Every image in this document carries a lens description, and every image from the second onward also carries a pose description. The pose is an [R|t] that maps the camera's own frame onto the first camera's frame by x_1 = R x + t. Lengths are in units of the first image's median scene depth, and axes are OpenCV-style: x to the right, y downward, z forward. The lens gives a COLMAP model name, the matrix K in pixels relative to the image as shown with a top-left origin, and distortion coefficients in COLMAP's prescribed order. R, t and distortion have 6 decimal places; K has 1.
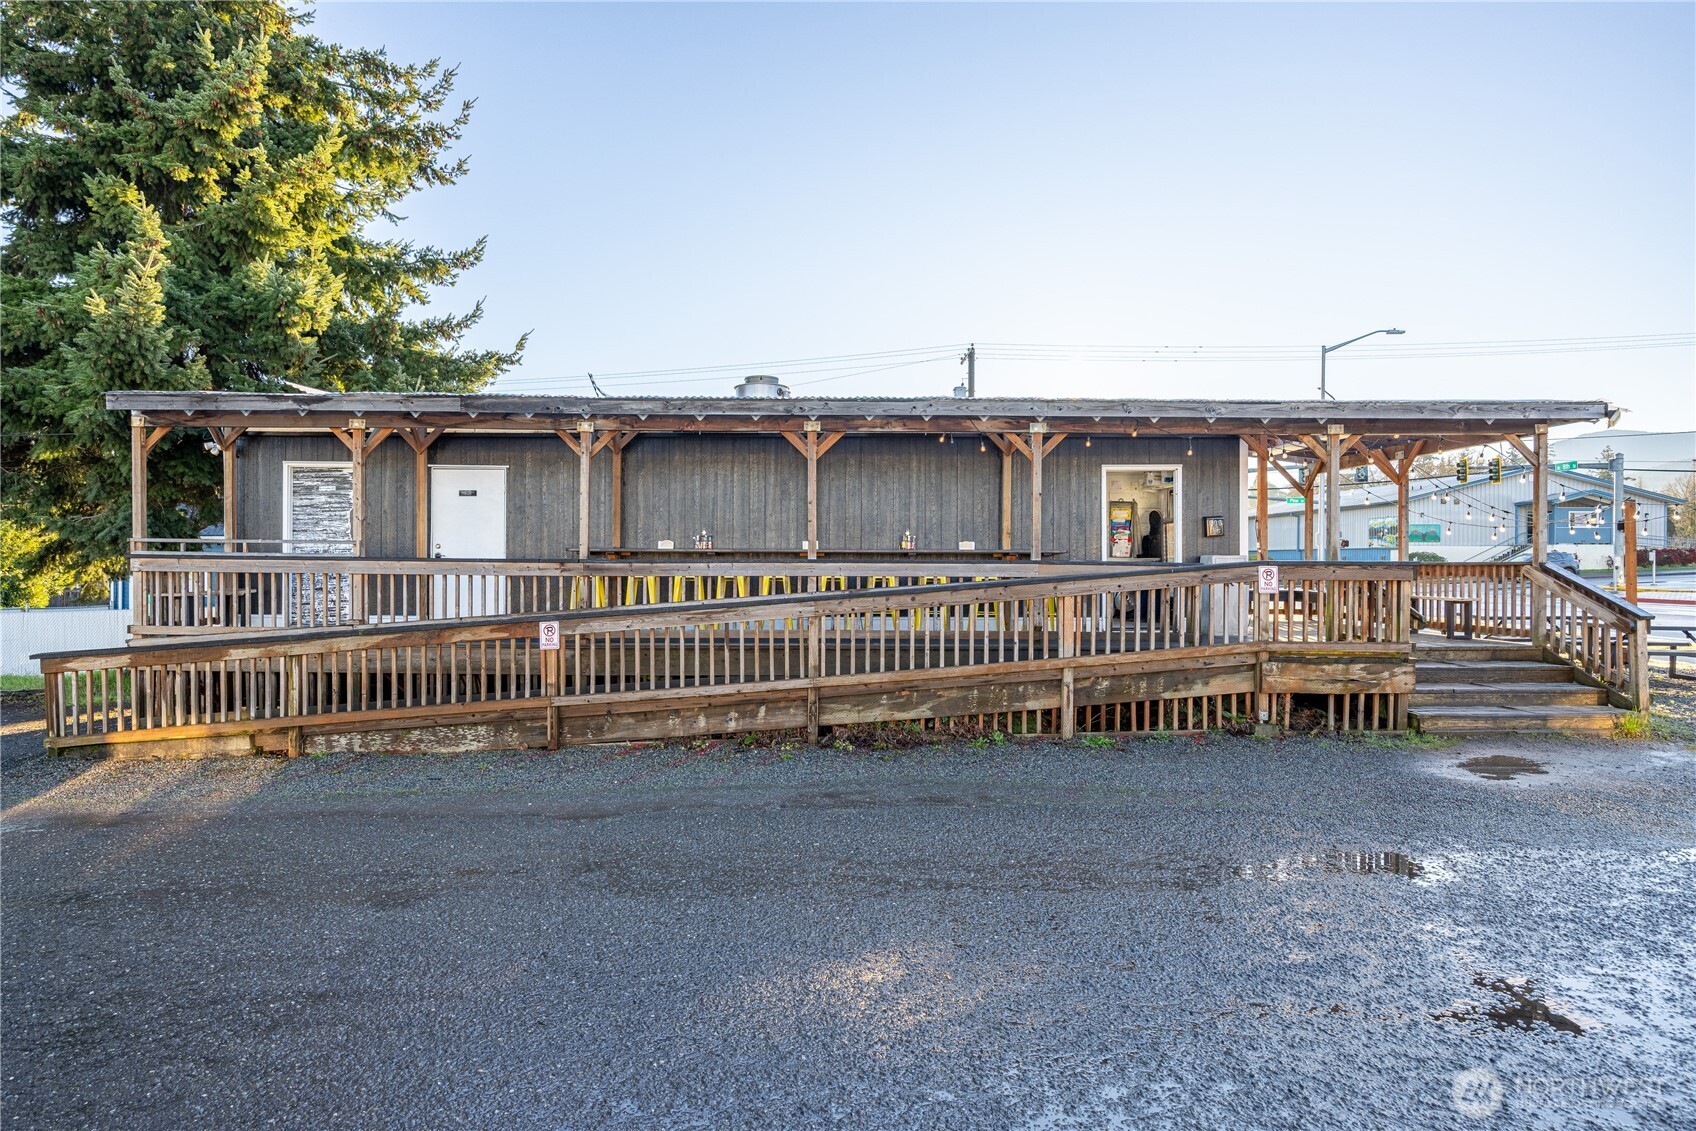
lens RADIAL K [[954.4, 0, 848.0], [0, 954.4, 565.5], [0, 0, 1]] dist [-0.000658, 0.000258]
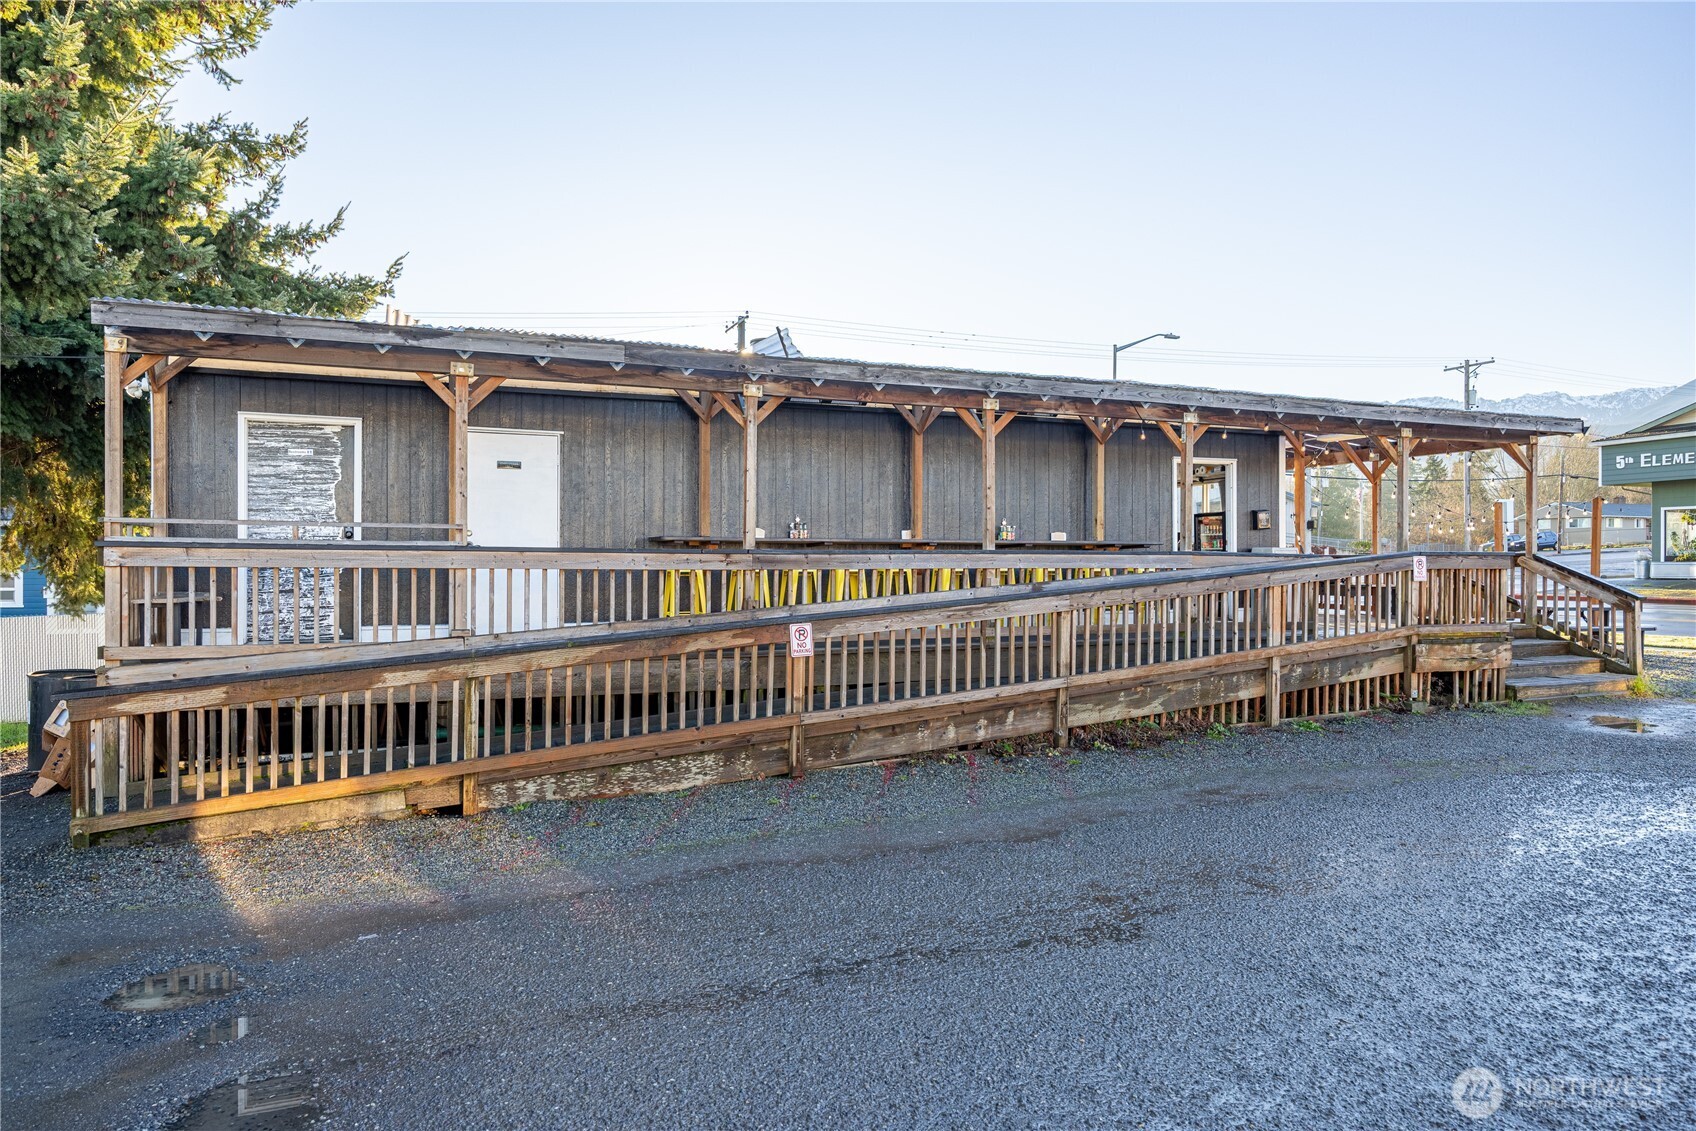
lens RADIAL K [[1088.9, 0, 848.0], [0, 1088.9, 565.5], [0, 0, 1]] dist [-0.002736, -0.000067]
pose [[0.922236, -0.004015, 0.386607, -0.631750], [0.003302, 0.999991, 0.002508, 0.005876], [-0.386613, -0.001037, 0.922241, 0.104201]]
